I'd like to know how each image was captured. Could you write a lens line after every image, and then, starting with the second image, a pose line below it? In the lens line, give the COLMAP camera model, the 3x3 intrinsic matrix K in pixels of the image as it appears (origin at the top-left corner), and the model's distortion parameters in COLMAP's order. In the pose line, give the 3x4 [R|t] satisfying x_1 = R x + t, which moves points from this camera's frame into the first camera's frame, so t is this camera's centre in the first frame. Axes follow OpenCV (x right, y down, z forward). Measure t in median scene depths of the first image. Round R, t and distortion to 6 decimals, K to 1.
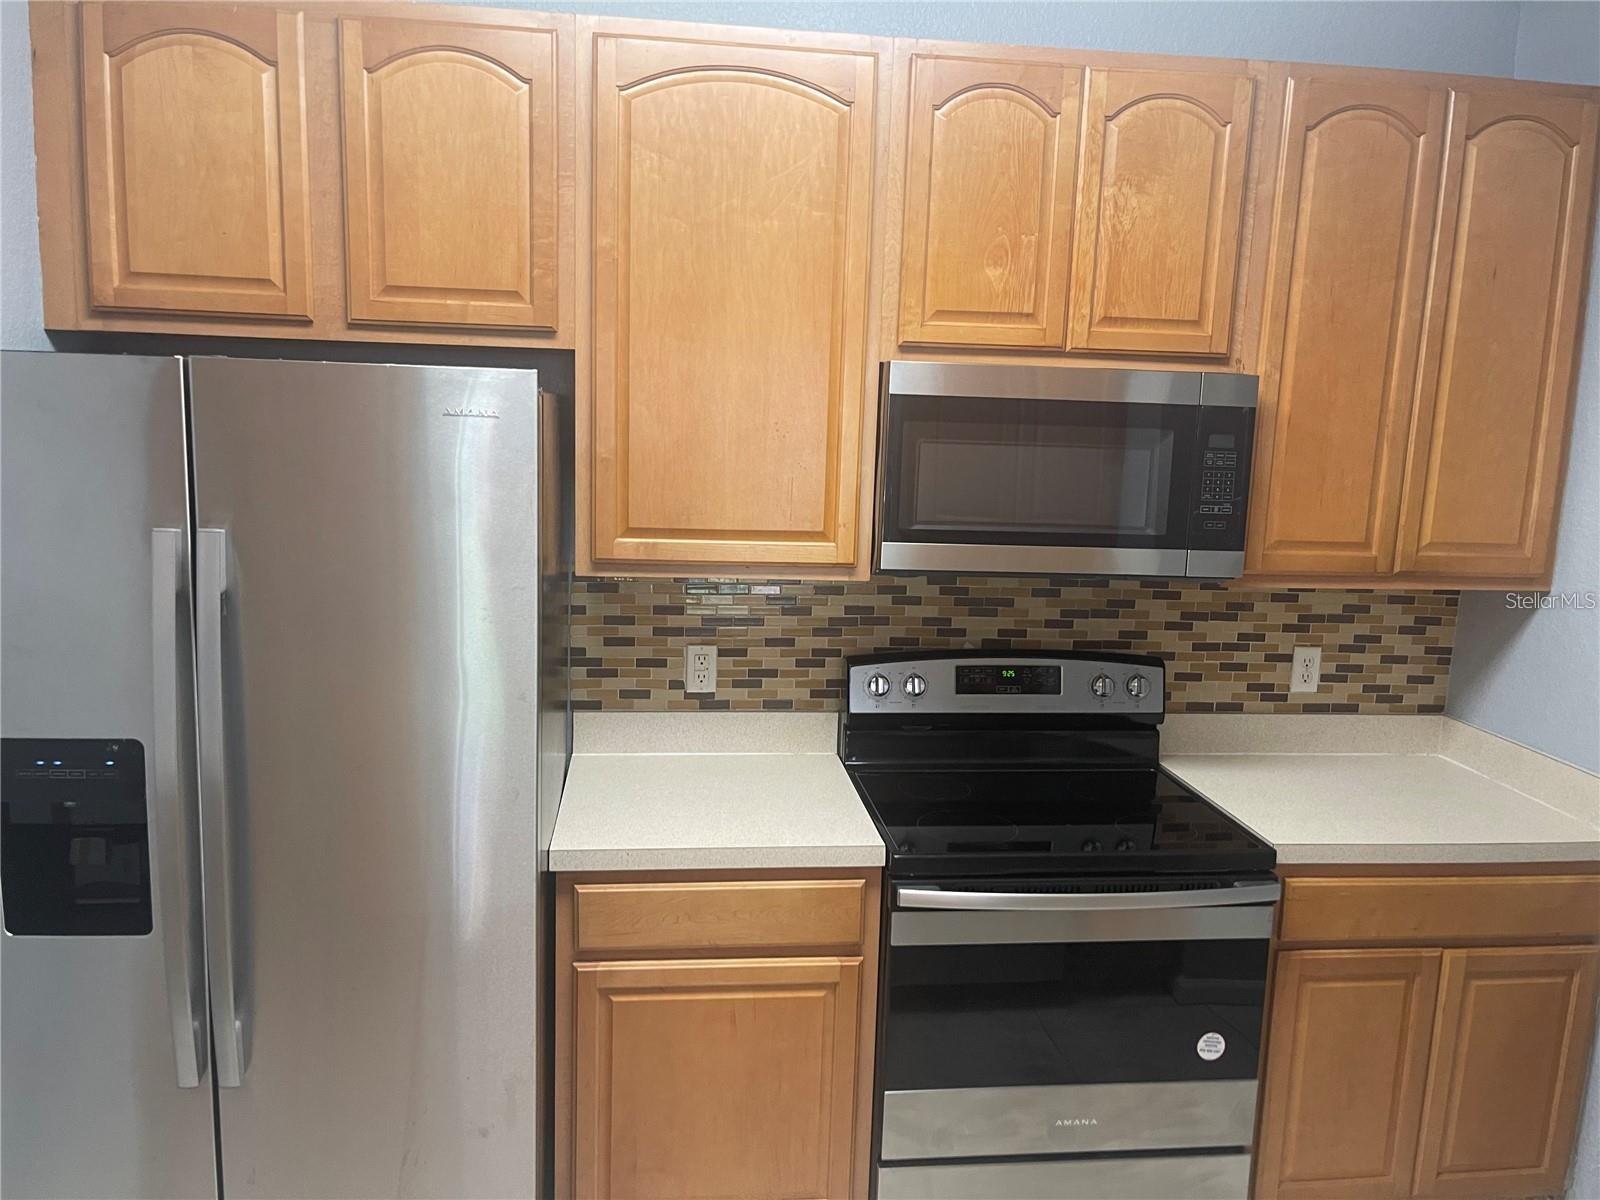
lens RADIAL K [[1223.3, 0, 799.9], [0, 1223.3, 600.2], [0, 0, 1]] dist [0.004036, -0.020024]
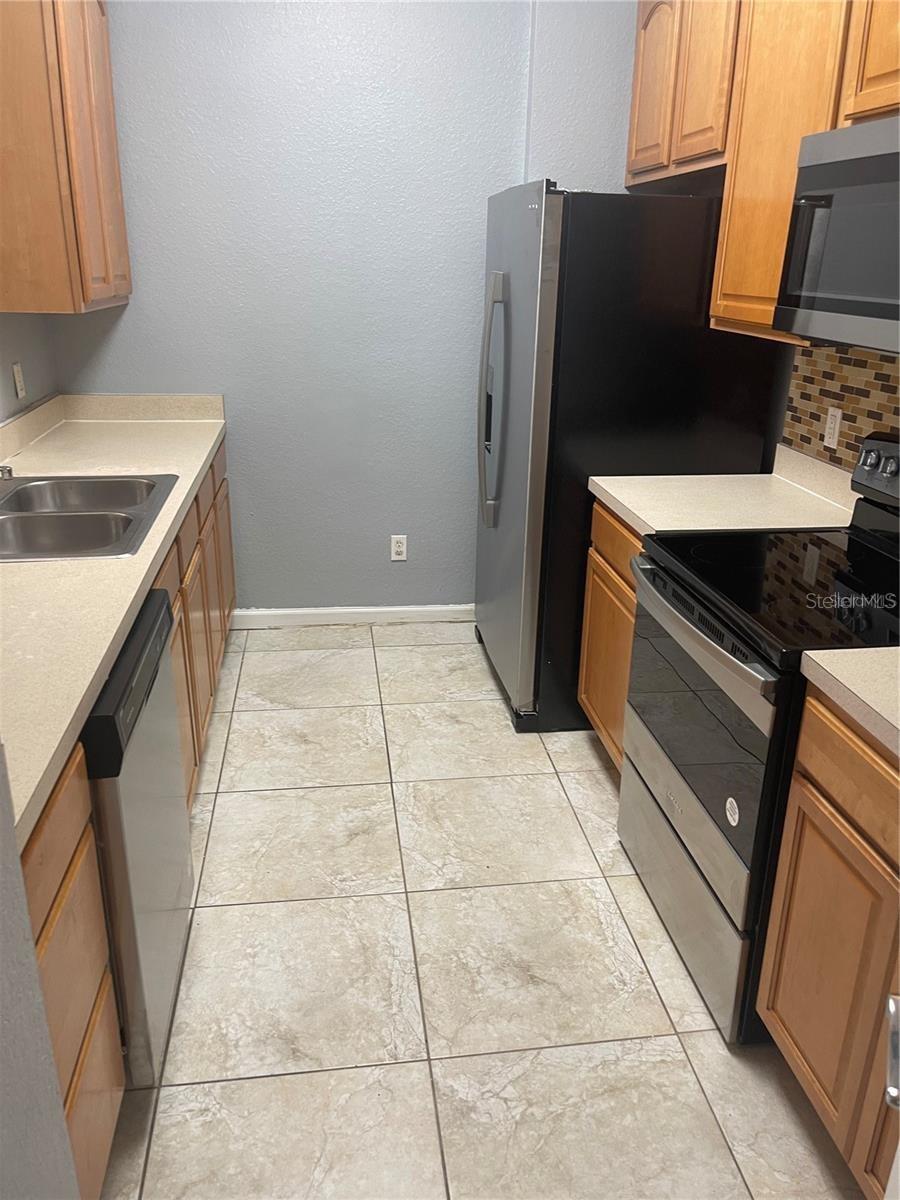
lens RADIAL K [[917.4, 0, 449.8], [0, 917.4, 598.3], [0, 0, 1]] dist [0.004036, -0.020024]
pose [[0.019714, 0.323304, -0.946090, 0.828617], [-0.113052, 0.940926, 0.319183, -0.032201], [0.993393, 0.100665, 0.055099, 0.588729]]
